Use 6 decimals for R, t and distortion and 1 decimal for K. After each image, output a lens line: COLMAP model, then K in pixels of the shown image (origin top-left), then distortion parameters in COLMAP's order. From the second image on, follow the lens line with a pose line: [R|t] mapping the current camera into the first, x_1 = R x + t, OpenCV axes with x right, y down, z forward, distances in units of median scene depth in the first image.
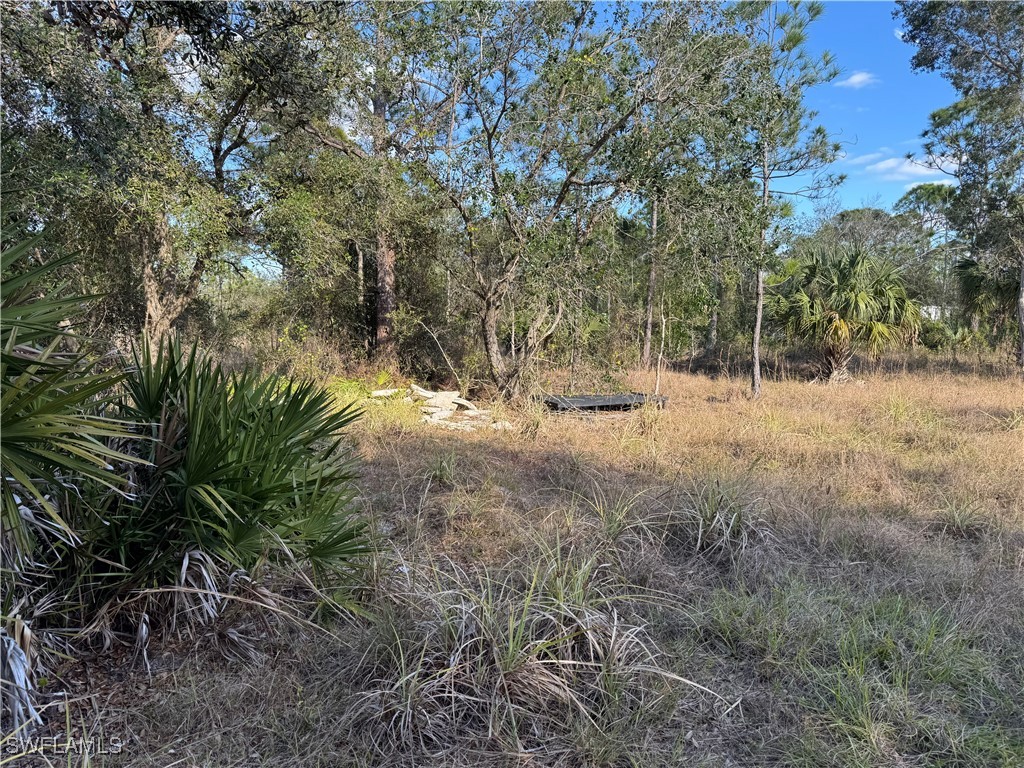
lens RADIAL K [[725.9, 0, 506.5], [0, 725.9, 383.8], [0, 0, 1]] dist [0.035696, -0.042262]
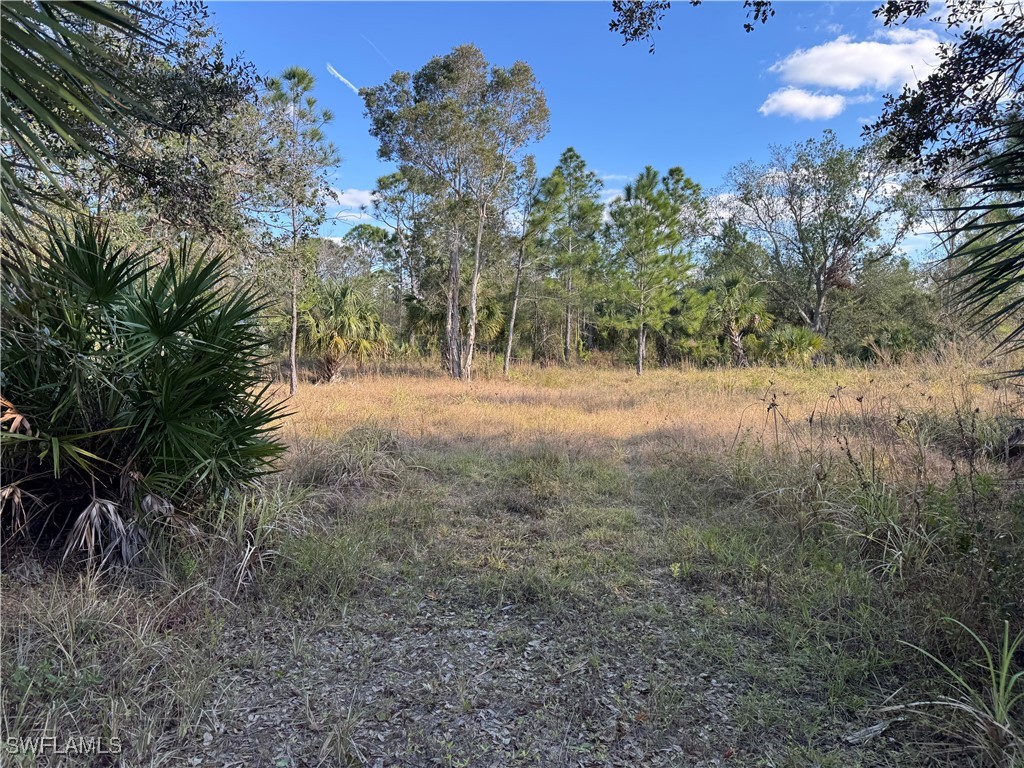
lens RADIAL K [[725.9, 0, 500.1], [0, 725.9, 390.3], [0, 0, 1]] dist [0.035696, -0.042262]
pose [[0.753624, -0.030289, 0.656608, -0.200467], [0.032783, 0.999427, 0.008475, 0.008837], [-0.656488, 0.015139, 0.754184, -0.200693]]
